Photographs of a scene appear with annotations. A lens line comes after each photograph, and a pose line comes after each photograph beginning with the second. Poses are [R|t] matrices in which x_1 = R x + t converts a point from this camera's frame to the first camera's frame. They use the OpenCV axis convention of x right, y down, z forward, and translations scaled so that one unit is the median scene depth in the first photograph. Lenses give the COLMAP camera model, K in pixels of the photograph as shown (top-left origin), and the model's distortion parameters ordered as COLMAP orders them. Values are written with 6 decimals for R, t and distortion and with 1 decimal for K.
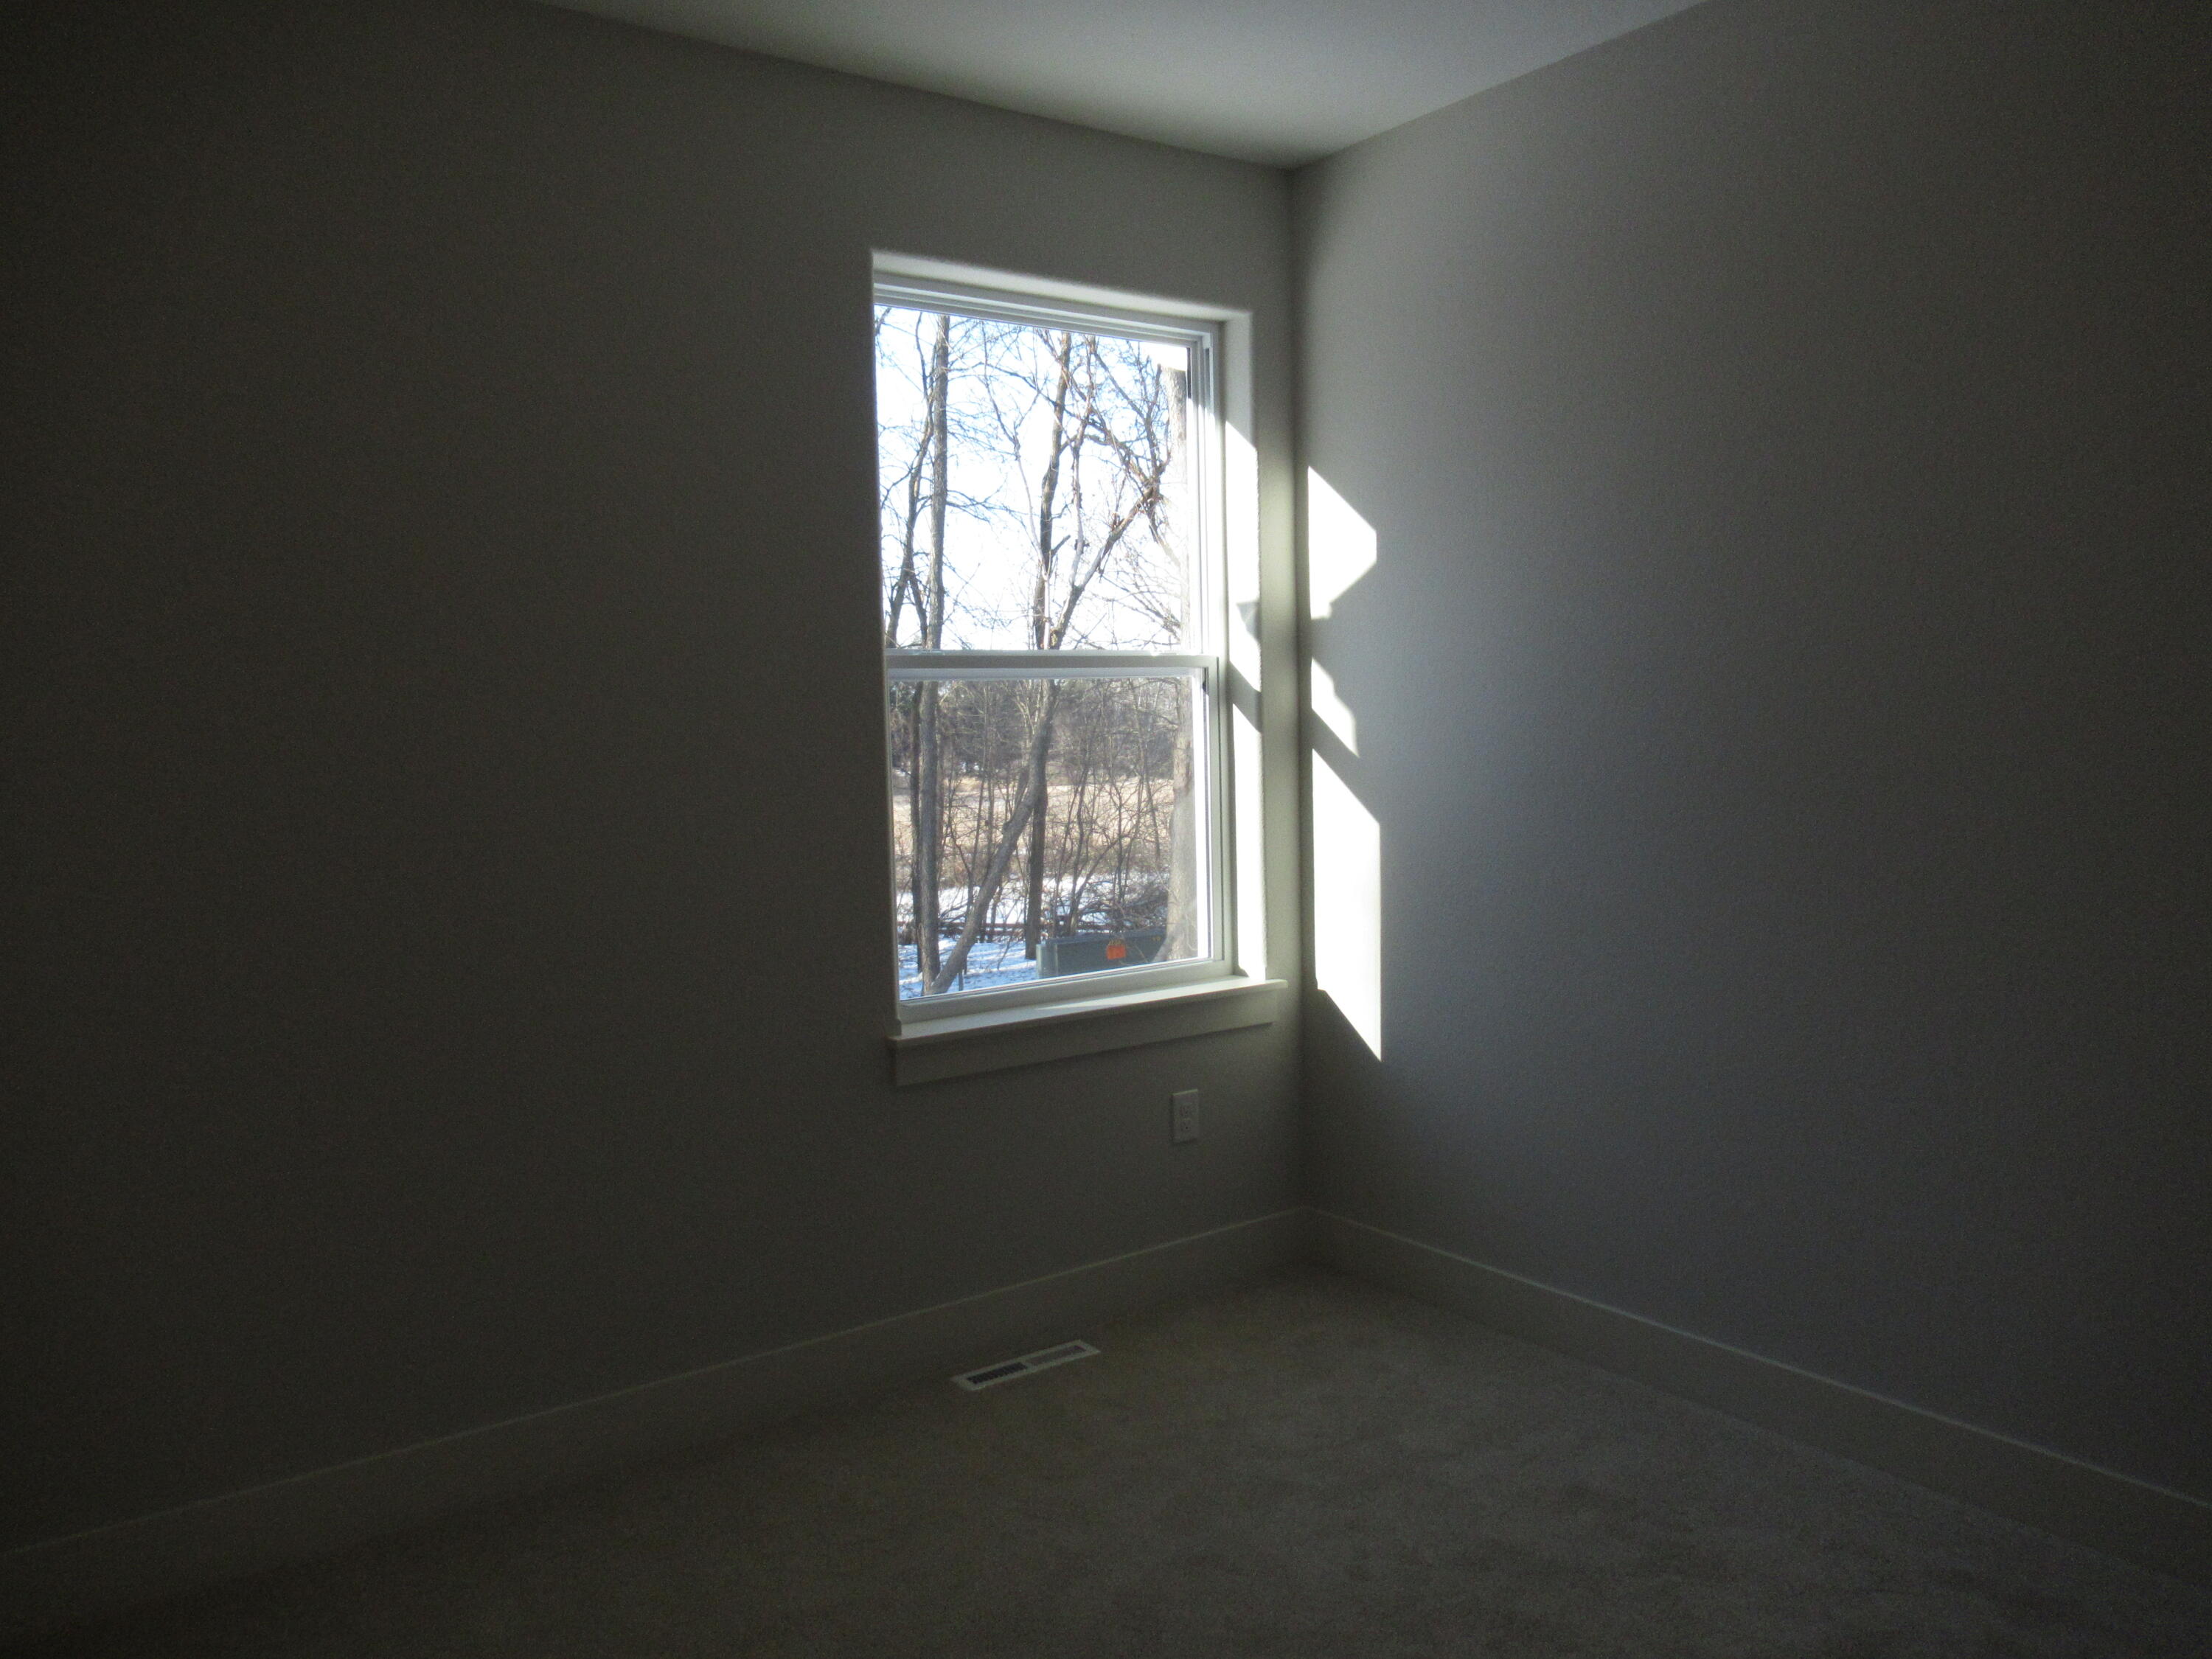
lens RADIAL K [[1641.9, 0, 1113.4], [0, 1641.9, 827.9], [0, 0, 1]] dist [-0.006090, 0.000876]
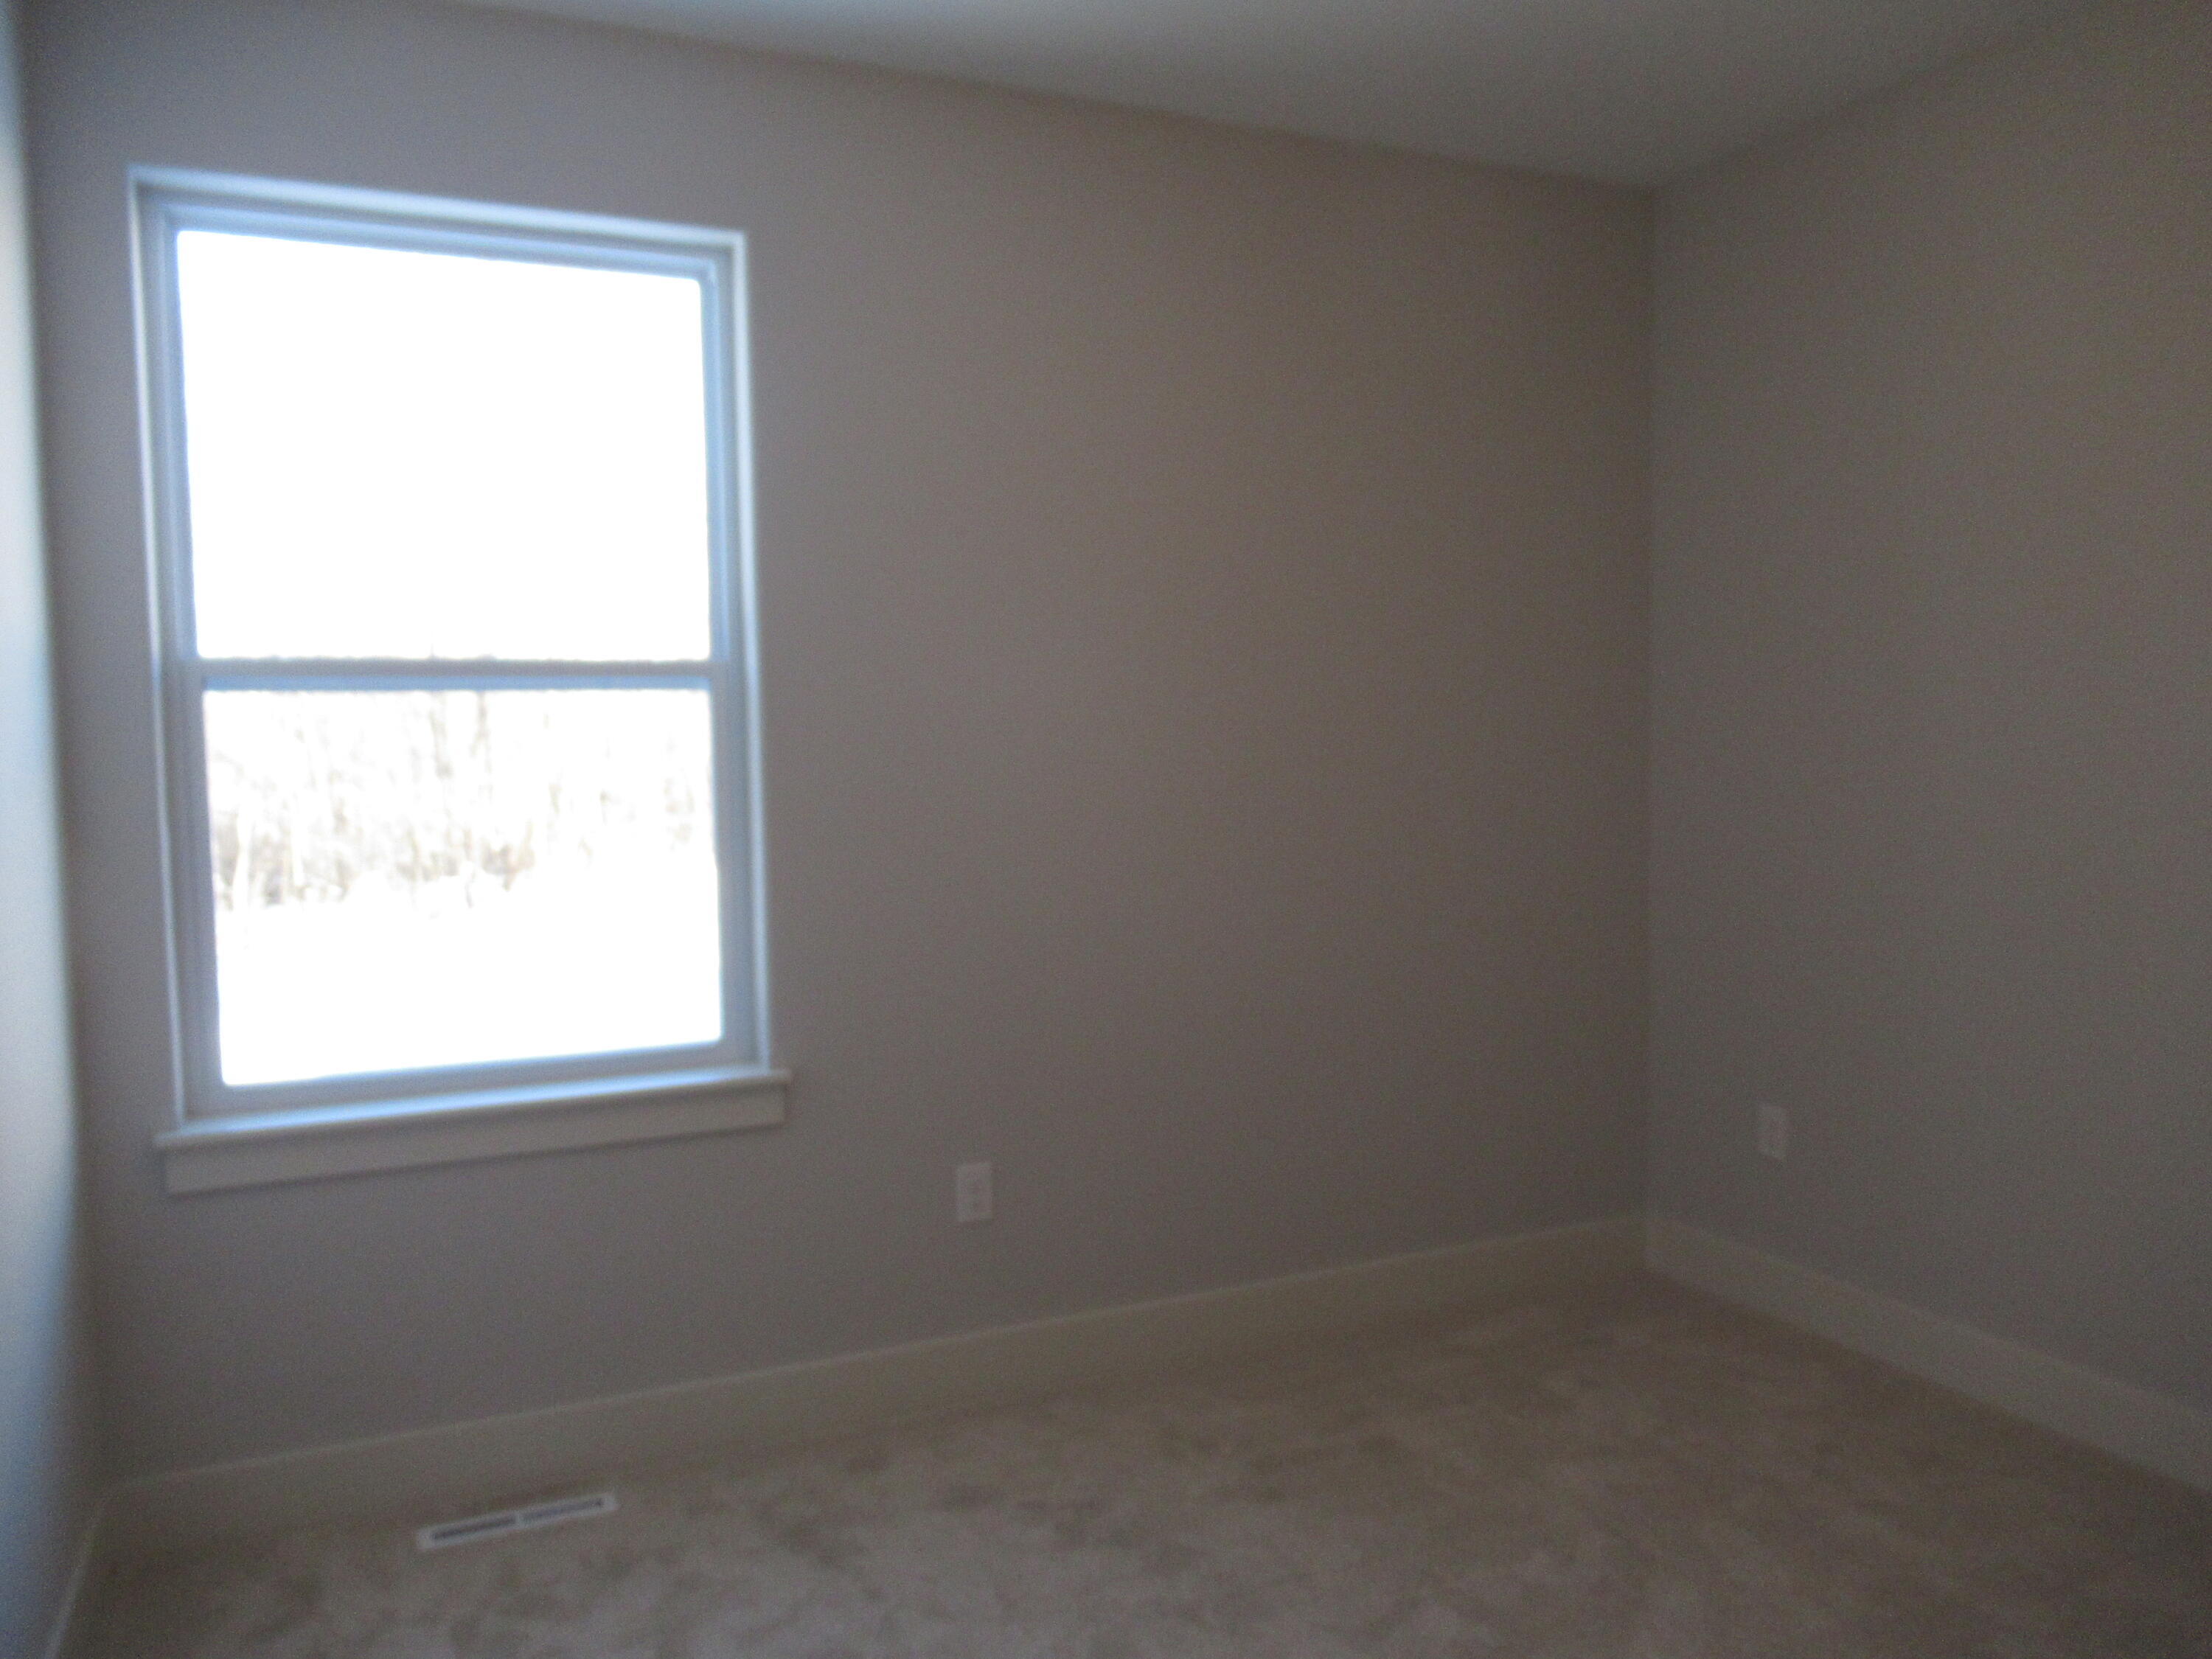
lens RADIAL K [[1641.9, 0, 1087.7], [0, 1641.9, 827.2], [0, 0, 1]] dist [-0.006090, 0.000876]
pose [[0.985039, 0.021456, -0.170992, 0.377032], [-0.022585, 0.999734, -0.004658, -0.025834], [0.170846, 0.008450, 0.985261, 0.239097]]
